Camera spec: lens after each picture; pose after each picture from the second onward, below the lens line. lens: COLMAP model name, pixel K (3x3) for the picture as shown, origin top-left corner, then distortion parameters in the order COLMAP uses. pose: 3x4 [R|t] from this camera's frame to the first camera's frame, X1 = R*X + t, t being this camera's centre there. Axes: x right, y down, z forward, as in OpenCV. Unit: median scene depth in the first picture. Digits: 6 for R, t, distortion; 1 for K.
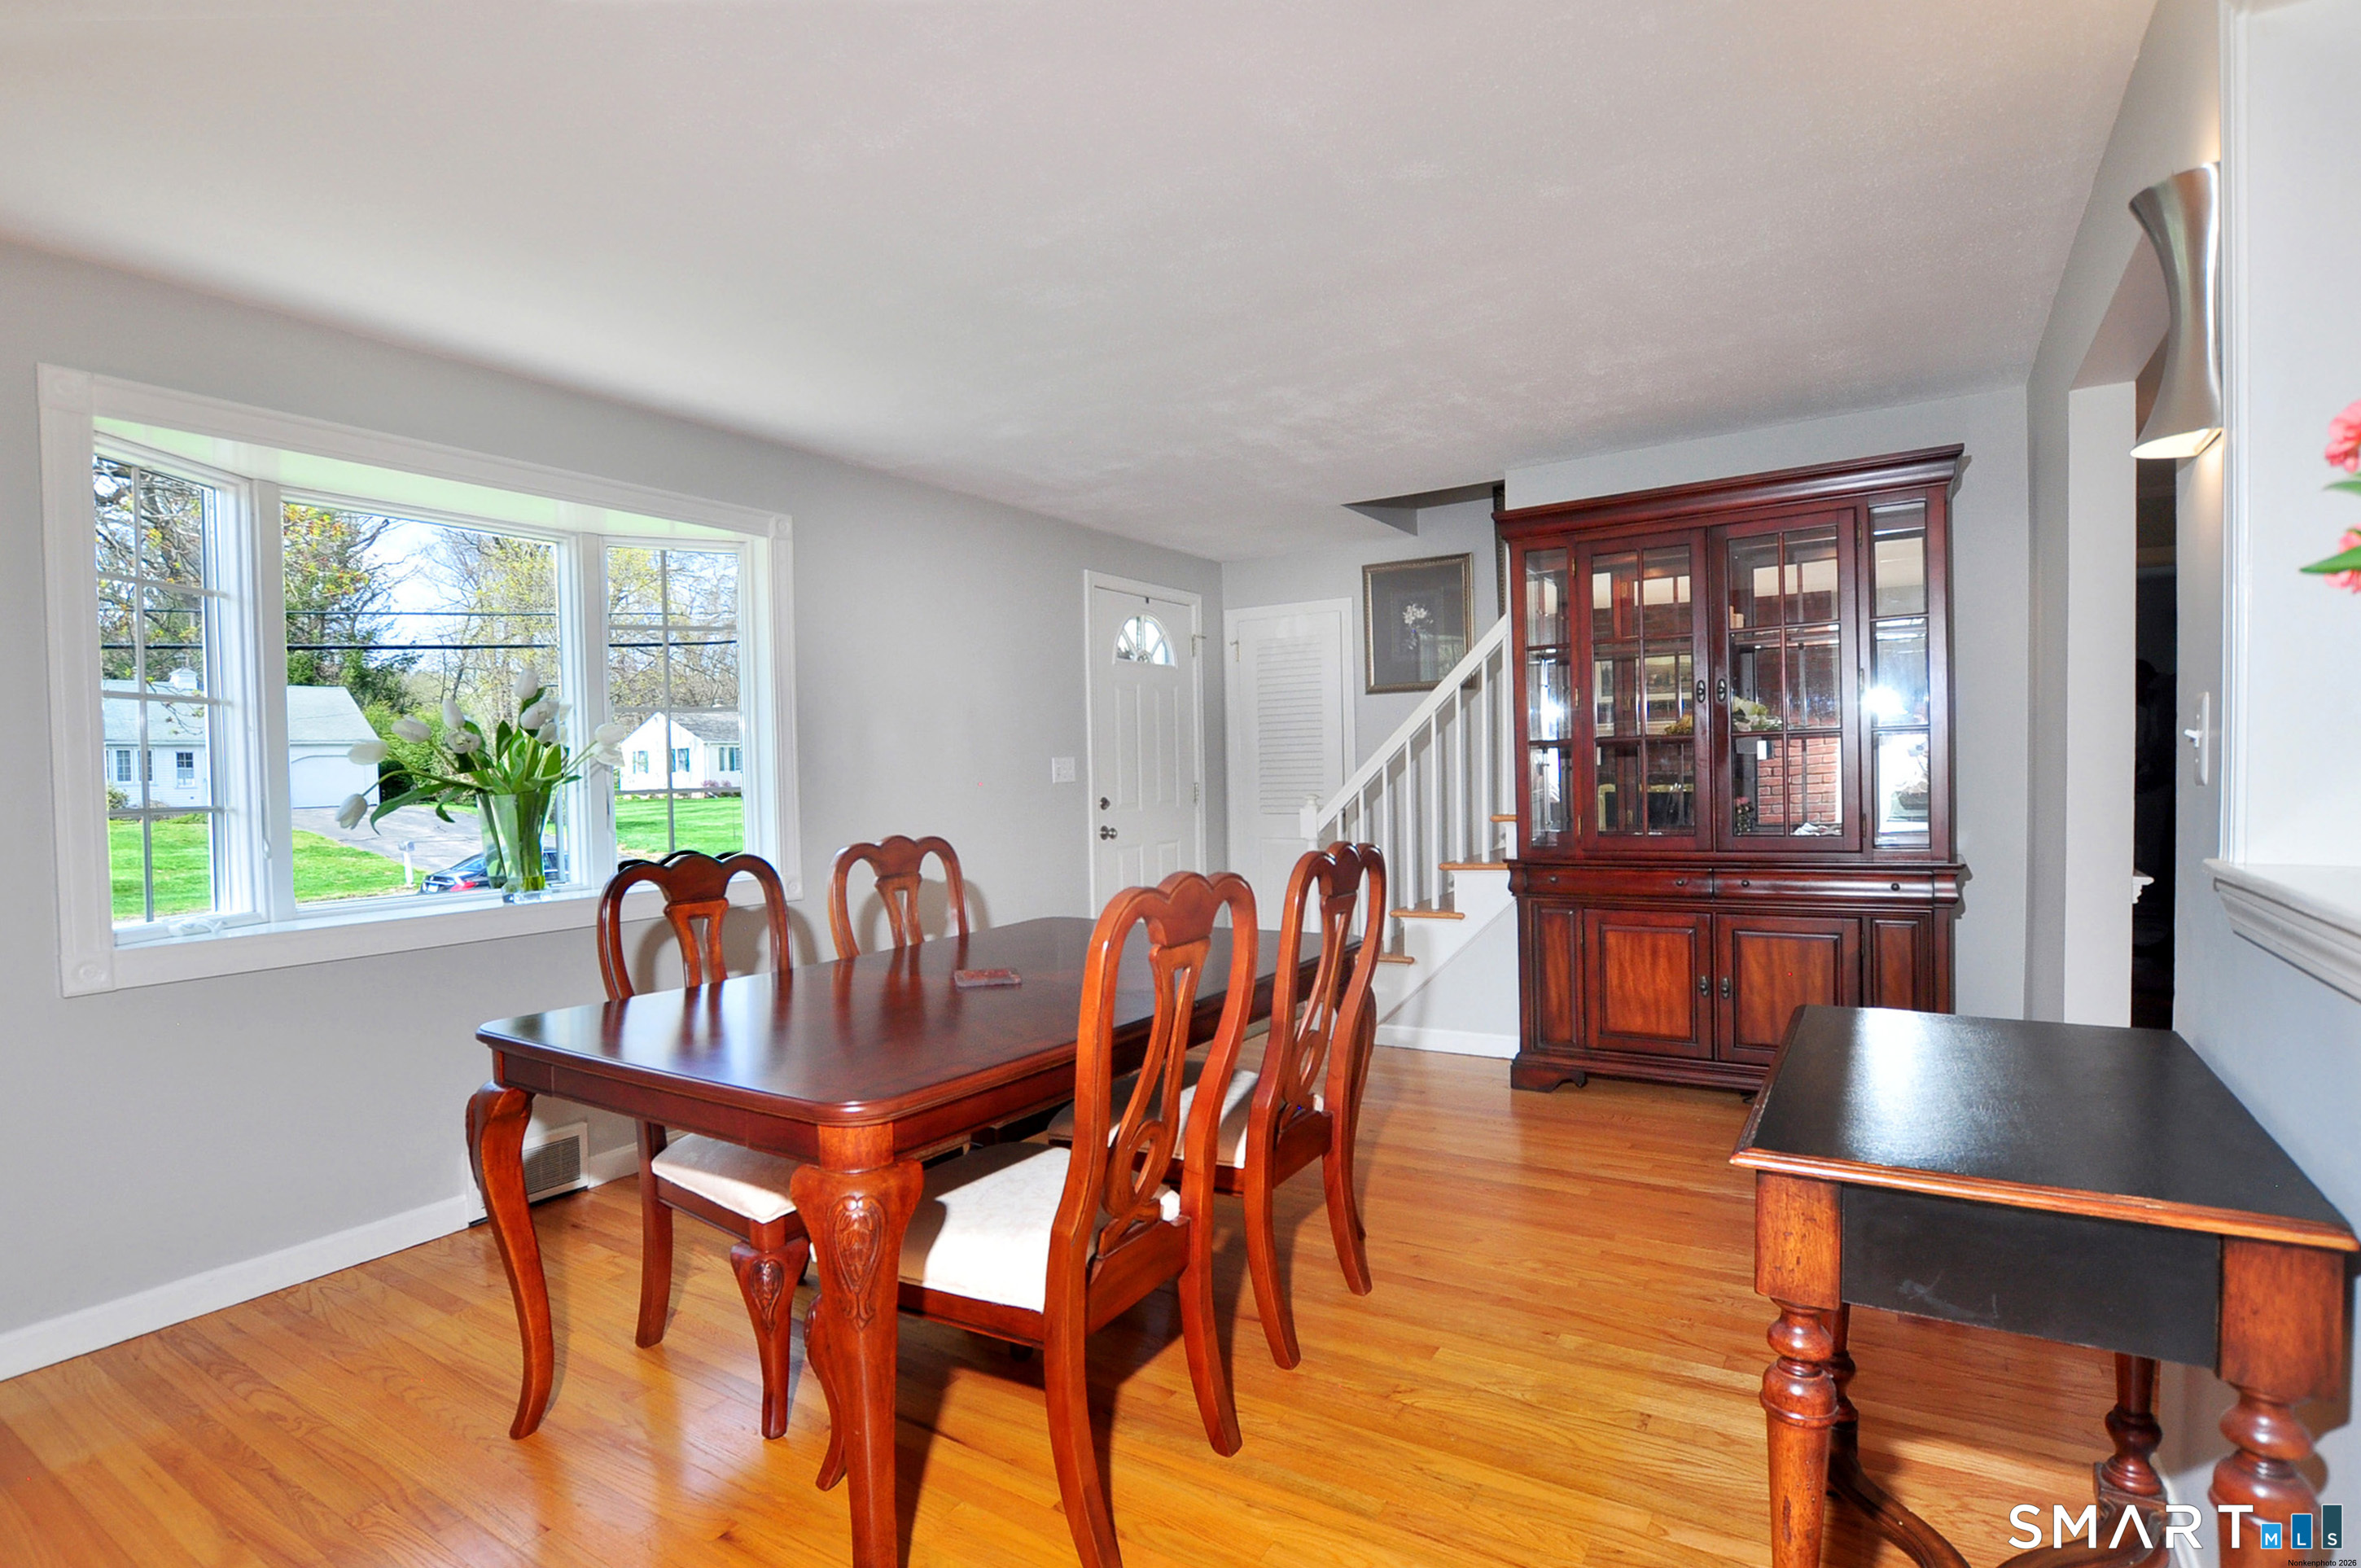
lens RADIAL K [[1056.7, 0, 1189.8], [0, 1056.7, 790.5], [0, 0, 1]] dist [-0.013311, 0.000240]
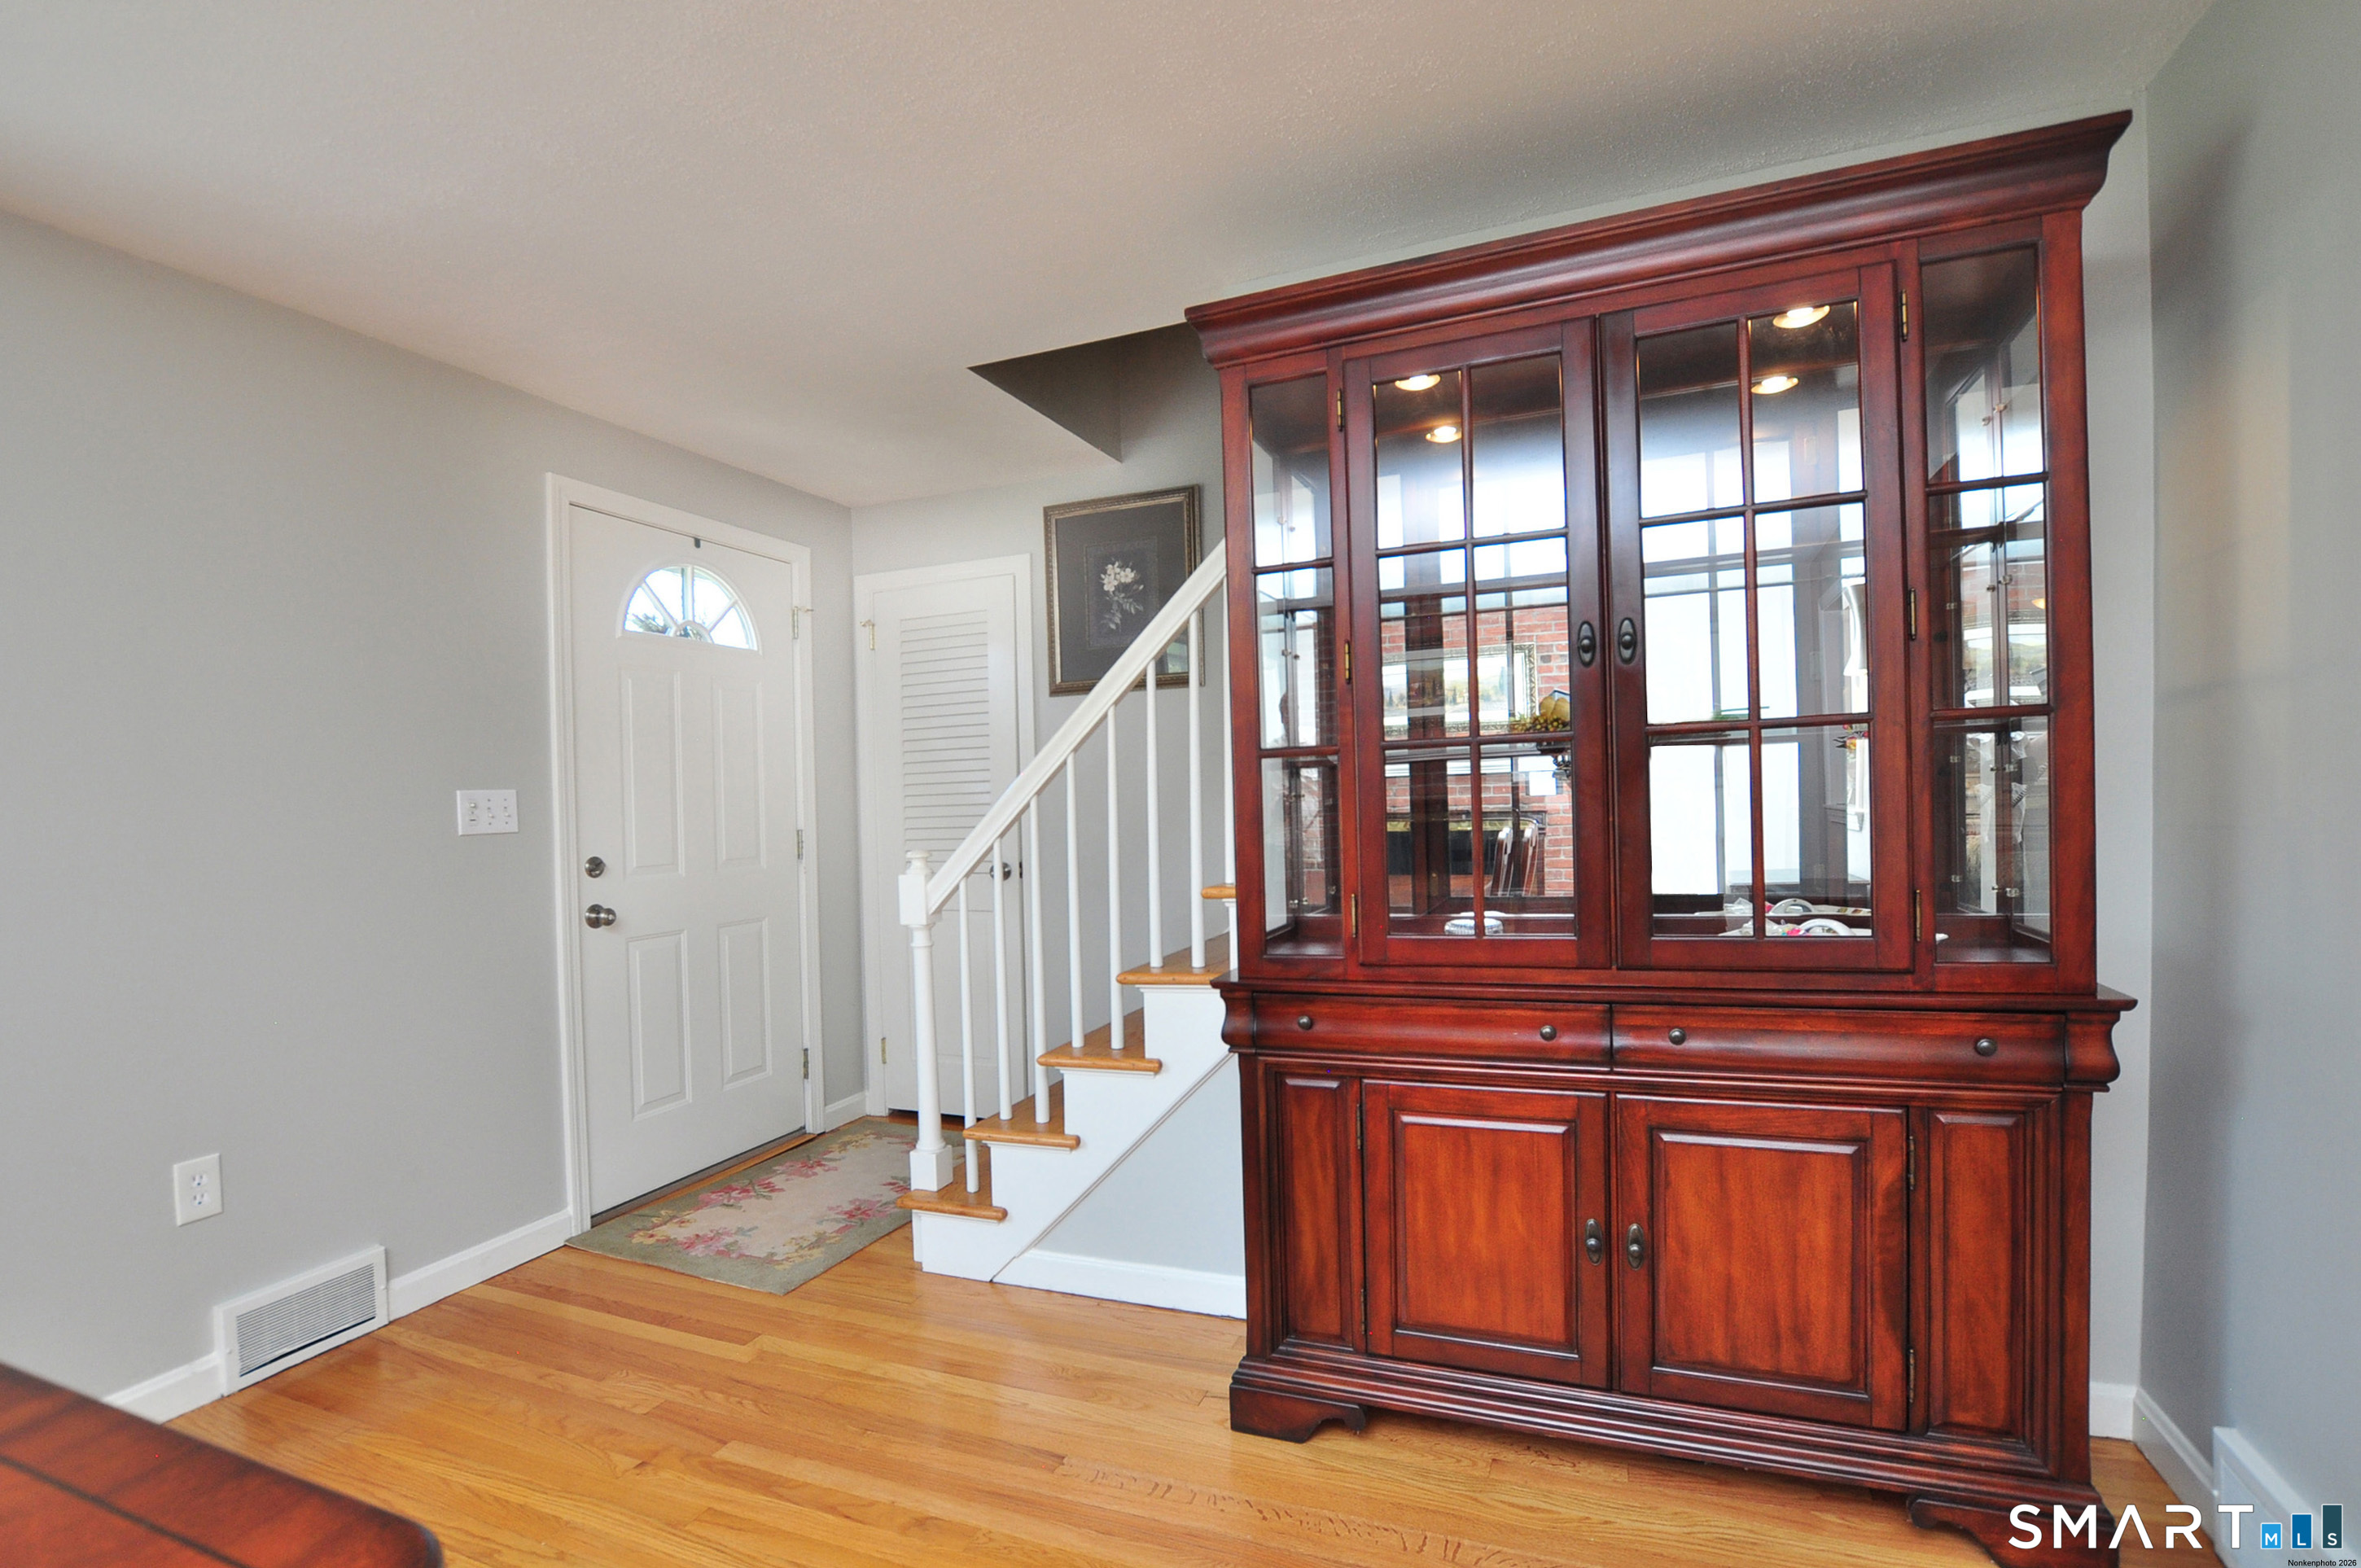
lens RADIAL K [[1056.7, 0, 1182.2], [0, 1056.7, 797.6], [0, 0, 1]] dist [-0.083858, -0.000018]
pose [[0.981694, -0.007064, 0.190333, 0.176905], [0.012178, 0.999595, -0.025714, -0.010610], [-0.190075, 0.027561, 0.981383, 0.473436]]
